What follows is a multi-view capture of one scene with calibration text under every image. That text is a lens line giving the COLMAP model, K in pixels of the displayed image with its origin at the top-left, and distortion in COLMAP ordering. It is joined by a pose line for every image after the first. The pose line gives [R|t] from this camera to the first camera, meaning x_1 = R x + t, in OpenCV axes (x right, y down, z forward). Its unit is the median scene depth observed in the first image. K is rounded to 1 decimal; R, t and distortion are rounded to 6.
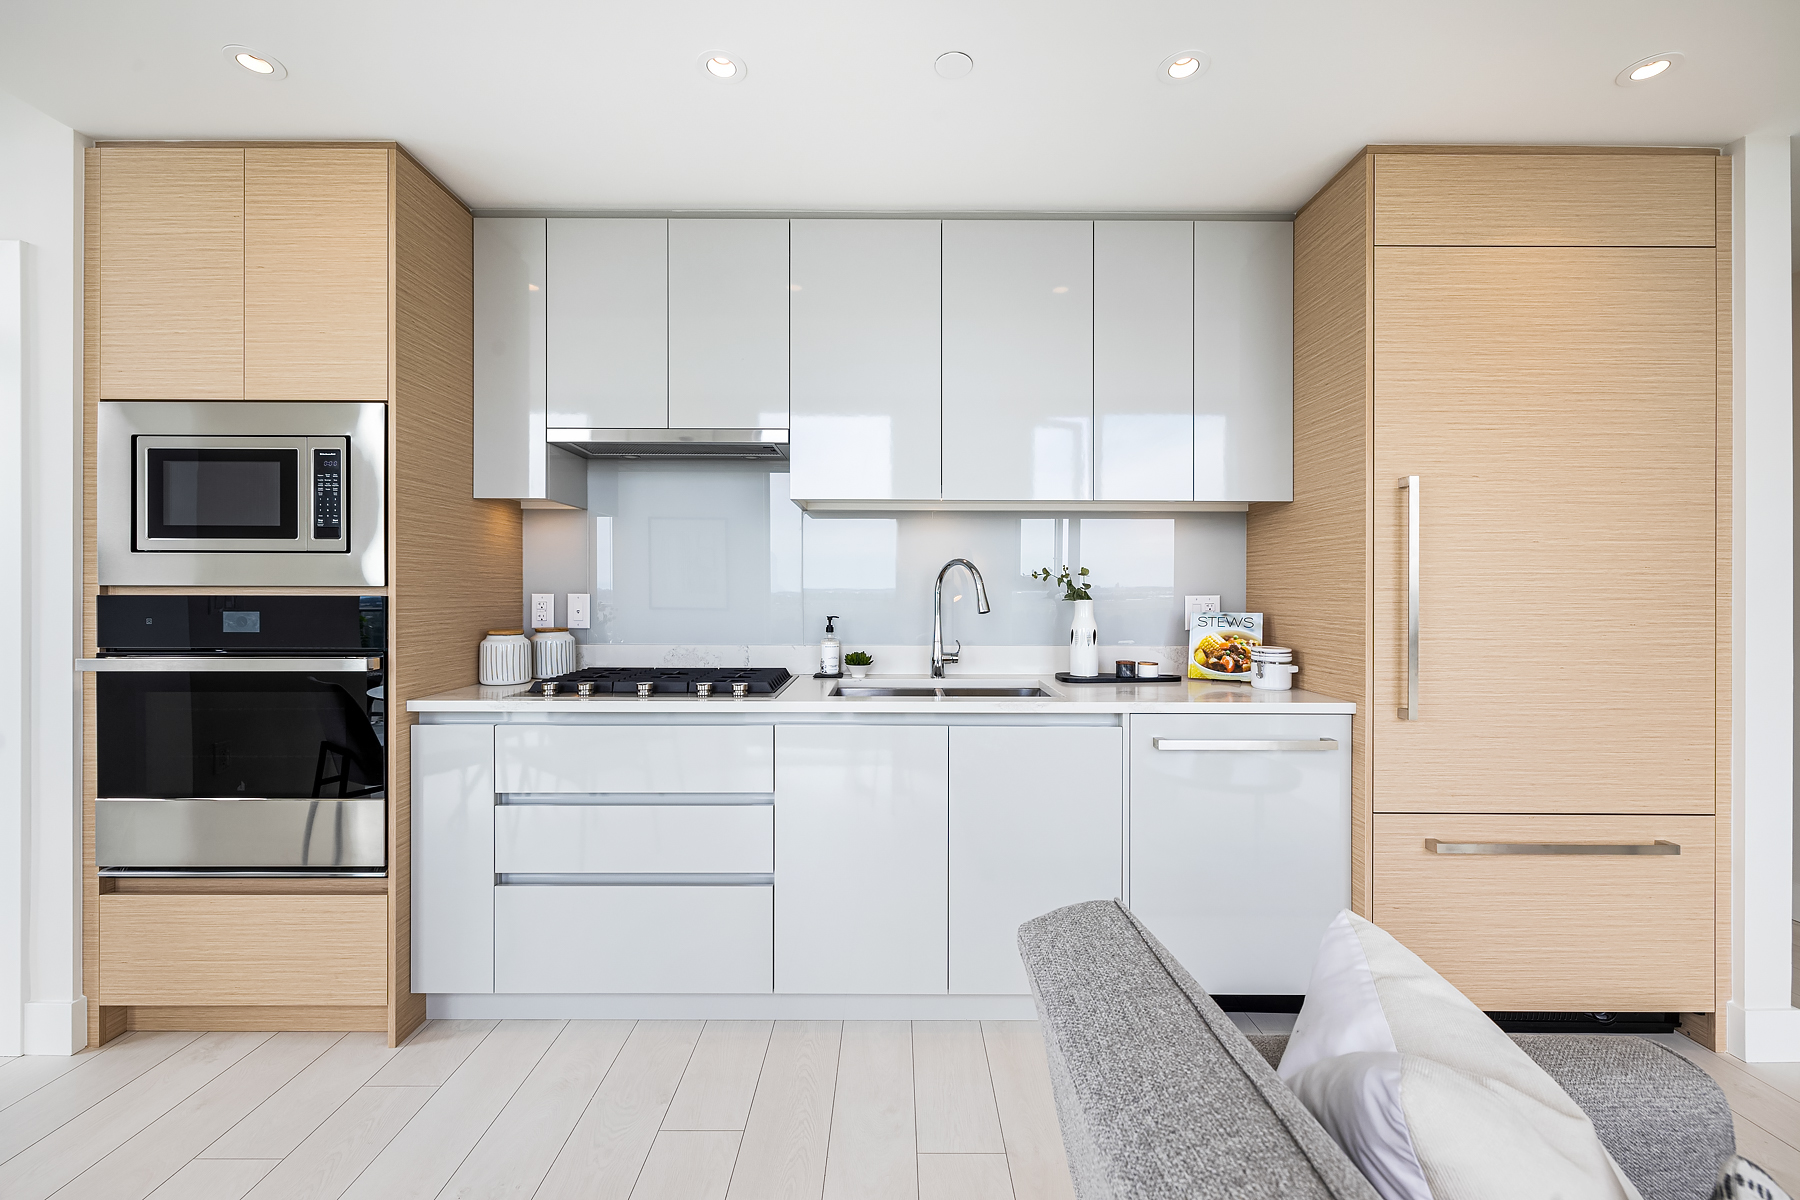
lens RADIAL K [[751.0, 0, 909.1], [0, 751.0, 586.0], [0, 0, 1]] dist [0.001411, 0.000313]
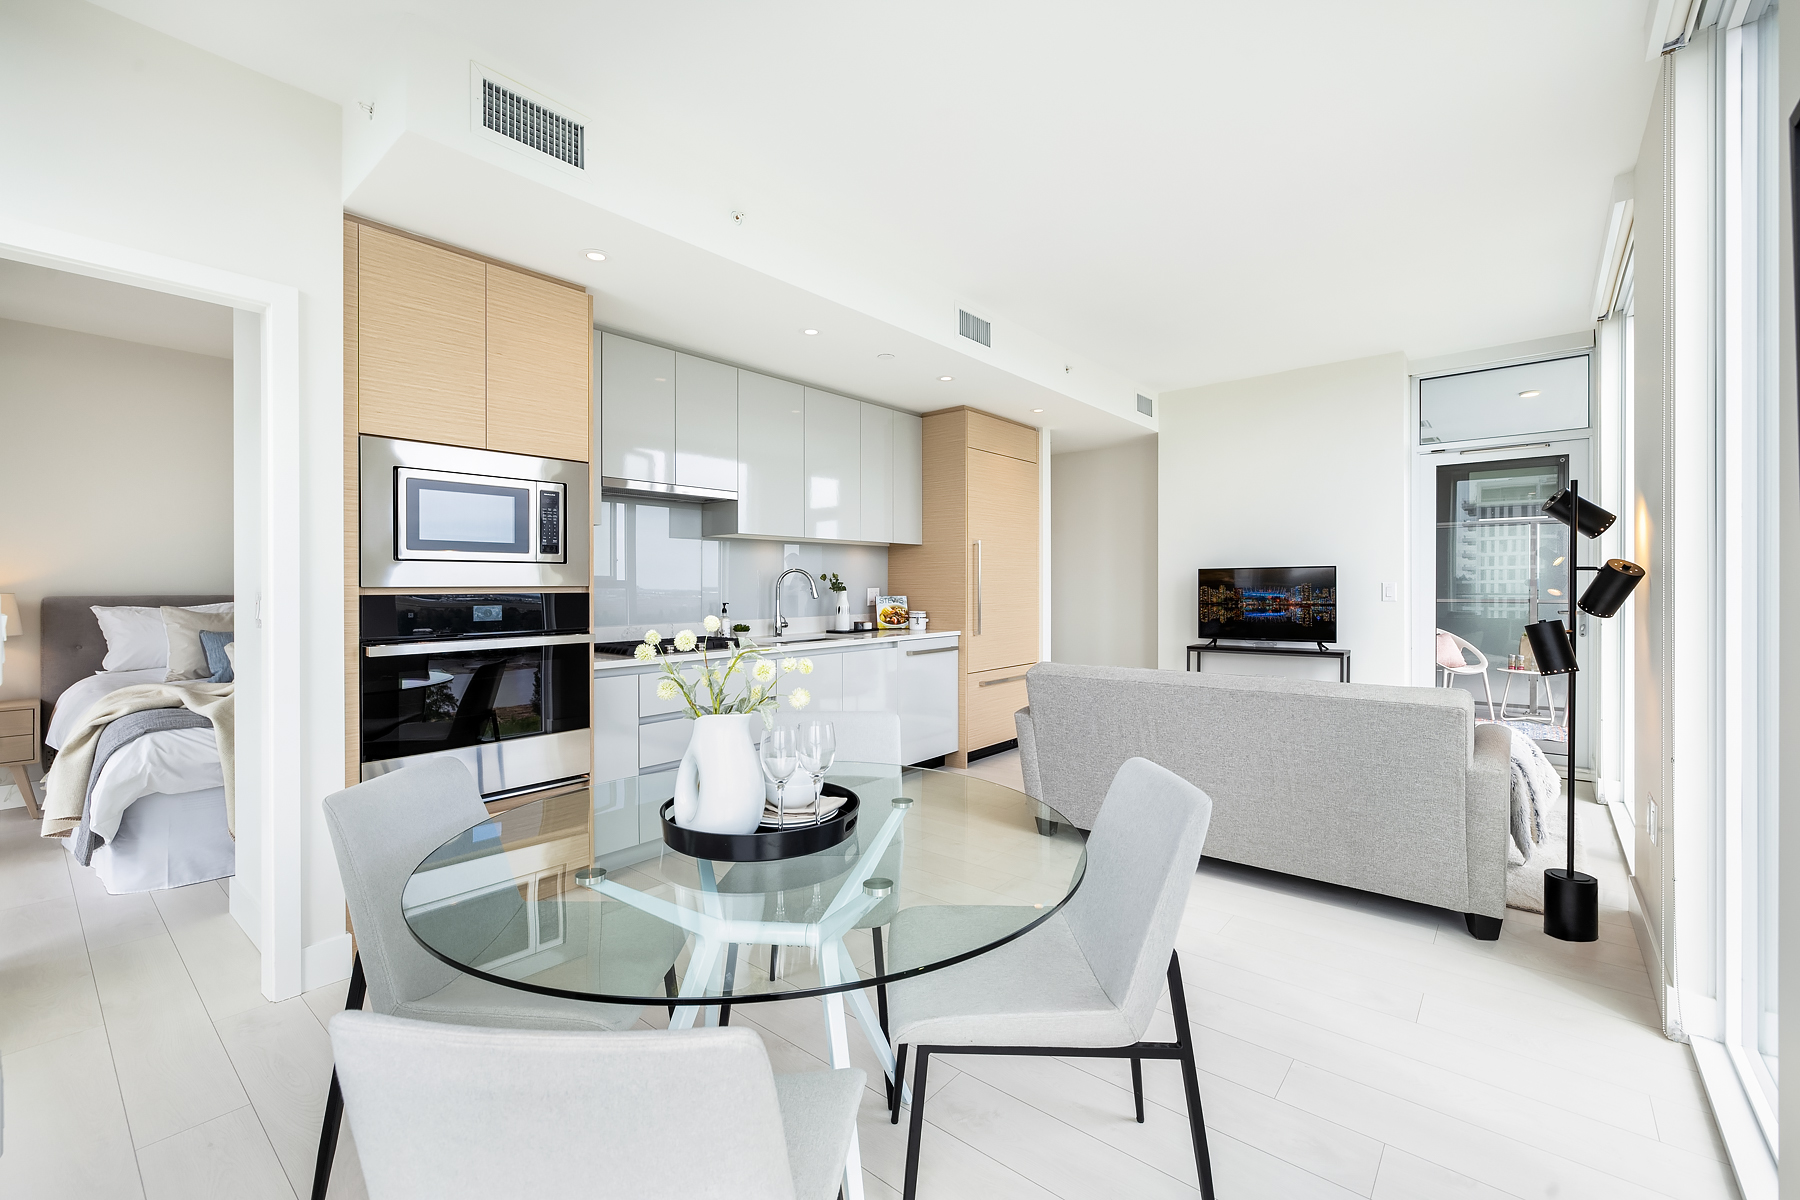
lens RADIAL K [[751.0, 0, 909.1], [0, 751.0, 586.0], [0, 0, 1]] dist [0.001411, 0.000313]
pose [[0.638750, -0.007982, 0.769373, -1.244115], [0.003818, 0.999967, 0.007205, -0.007244], [-0.769405, -0.001664, 0.638759, -0.385977]]
